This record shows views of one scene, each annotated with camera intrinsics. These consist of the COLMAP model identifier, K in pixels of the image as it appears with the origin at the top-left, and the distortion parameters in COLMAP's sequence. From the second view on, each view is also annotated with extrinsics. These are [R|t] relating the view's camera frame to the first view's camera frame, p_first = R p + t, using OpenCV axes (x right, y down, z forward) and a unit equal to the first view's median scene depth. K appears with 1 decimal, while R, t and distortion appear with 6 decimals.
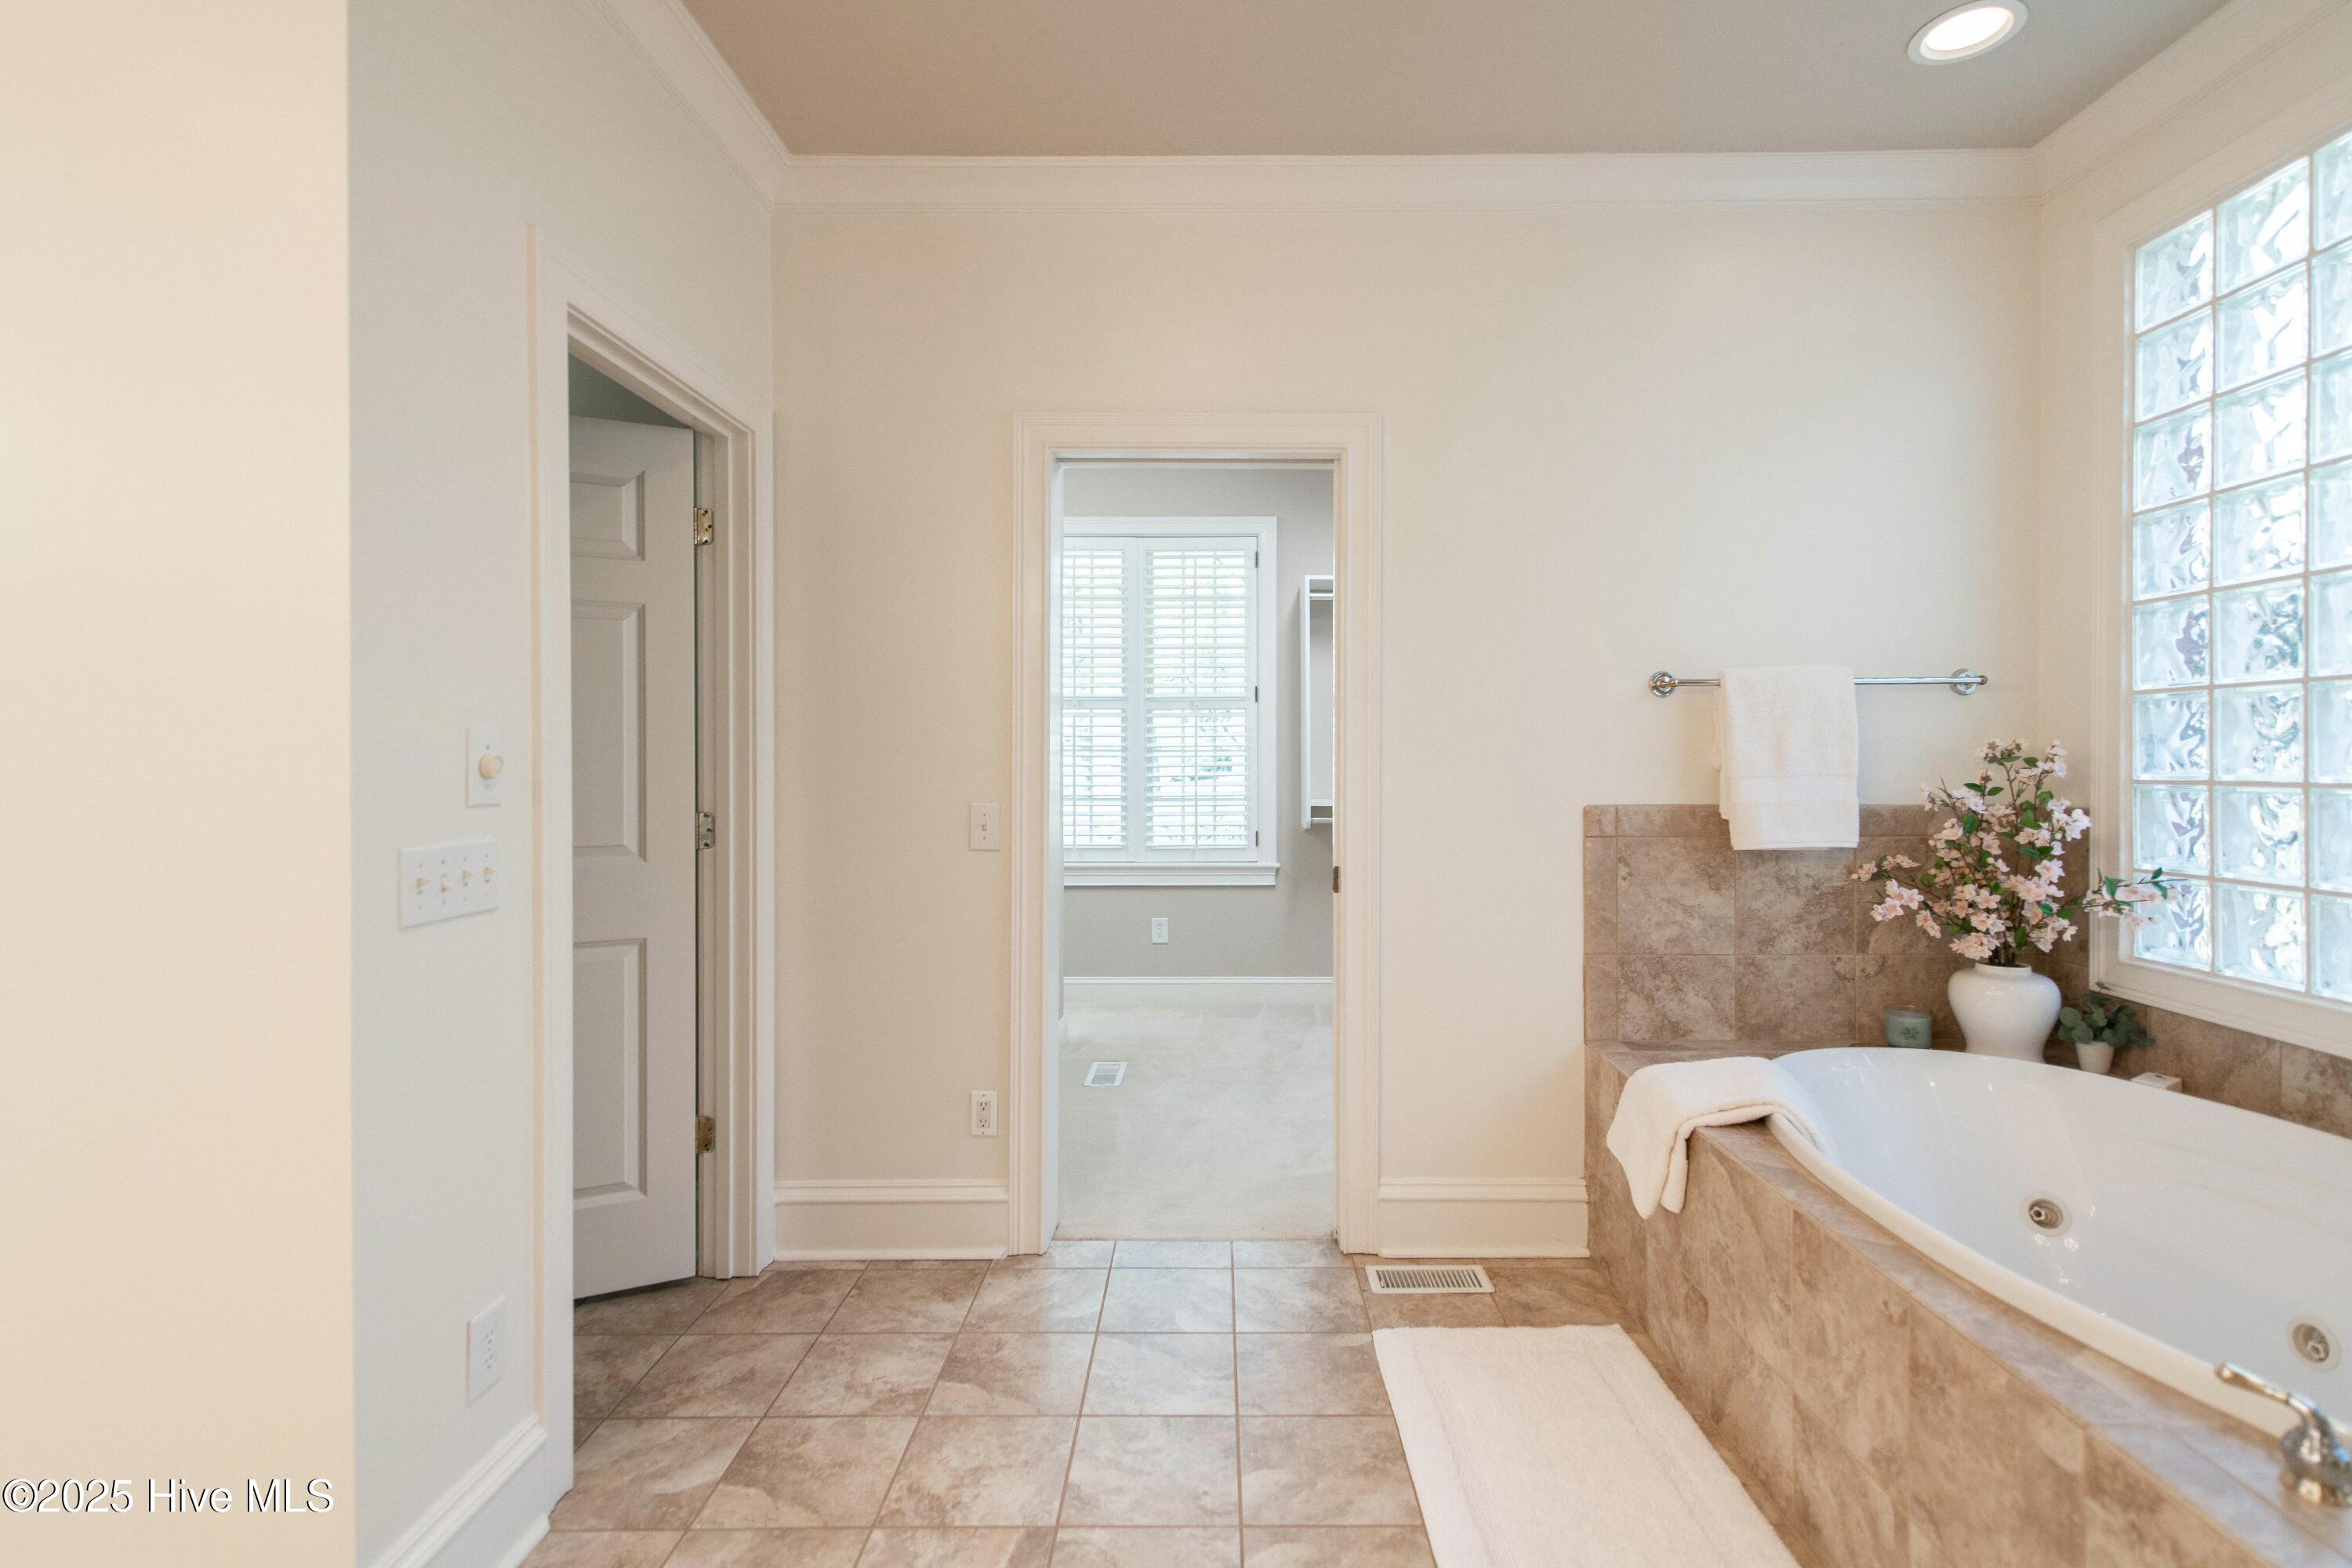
lens RADIAL K [[1109.7, 0, 1220.6], [0, 1109.7, 758.8], [0, 0, 1]] dist [0.021554, -0.009448]
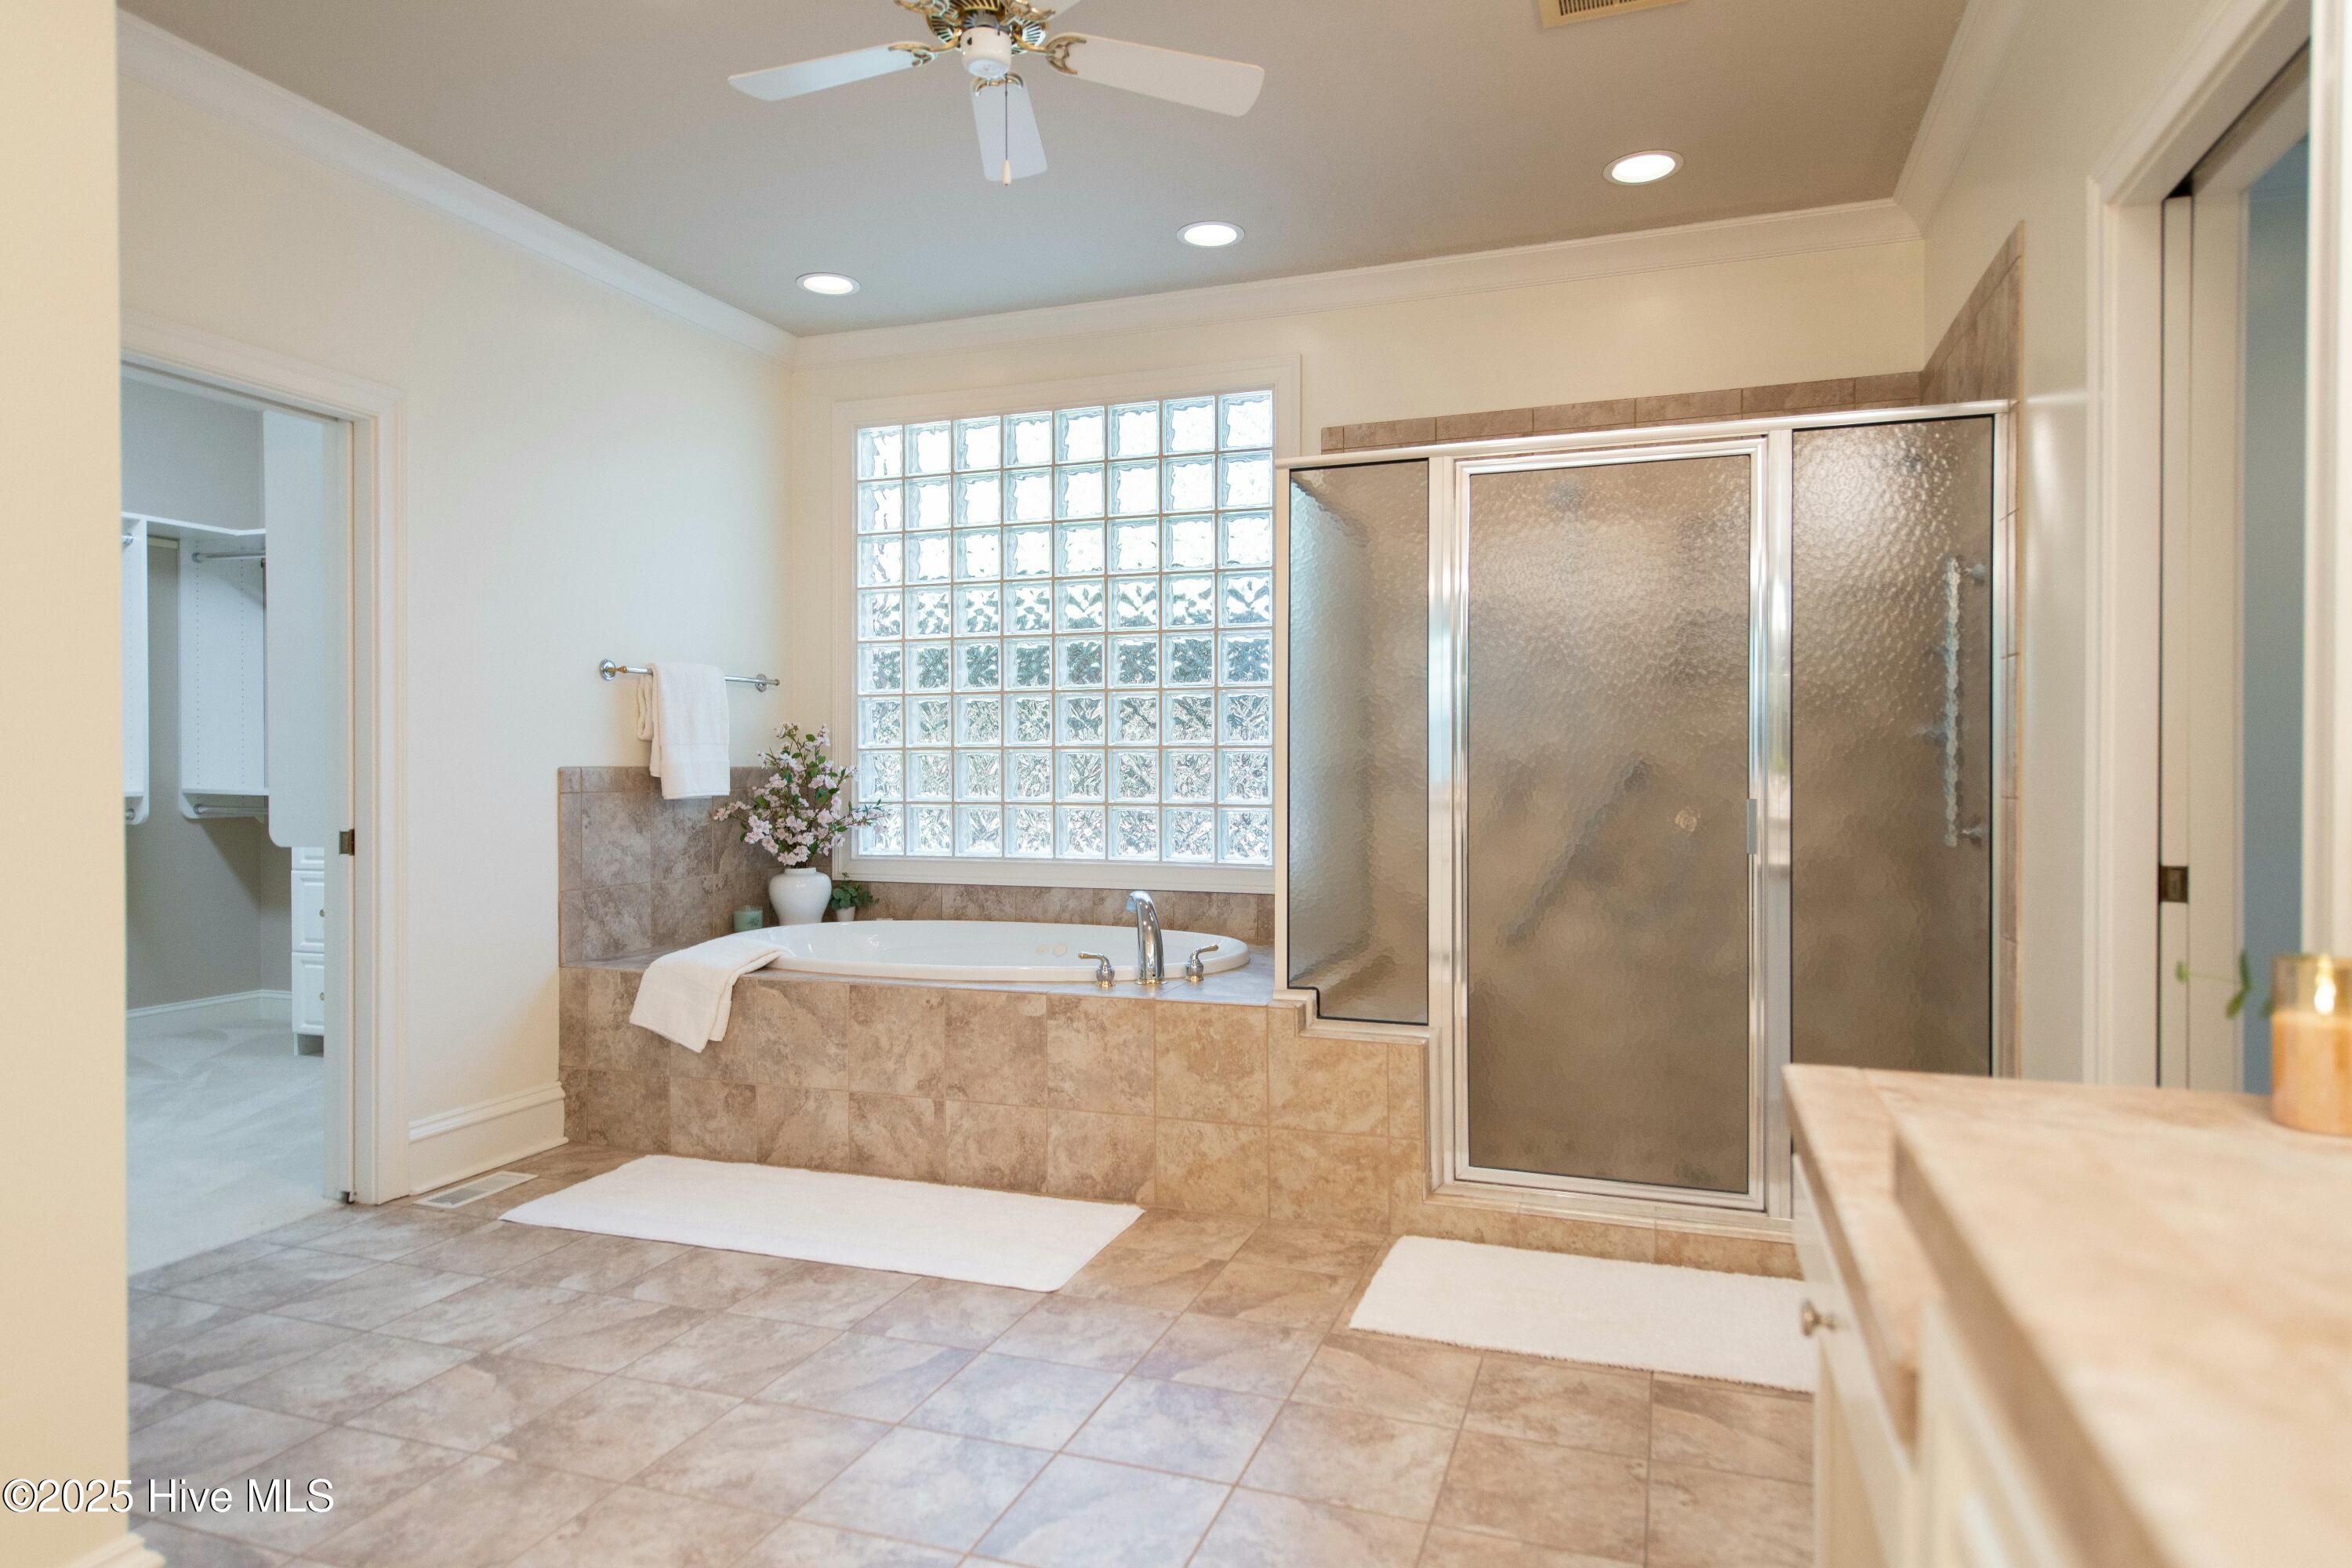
lens RADIAL K [[1327.3, 0, 1187.6], [0, 1327.3, 774.0], [0, 0, 1]] dist [0.036182, -0.029574]
pose [[0.339591, -0.004454, 0.940563, -0.845042], [0.002576, 0.999989, 0.003806, 0.049062], [-0.940570, 0.001131, 0.339599, -0.125312]]
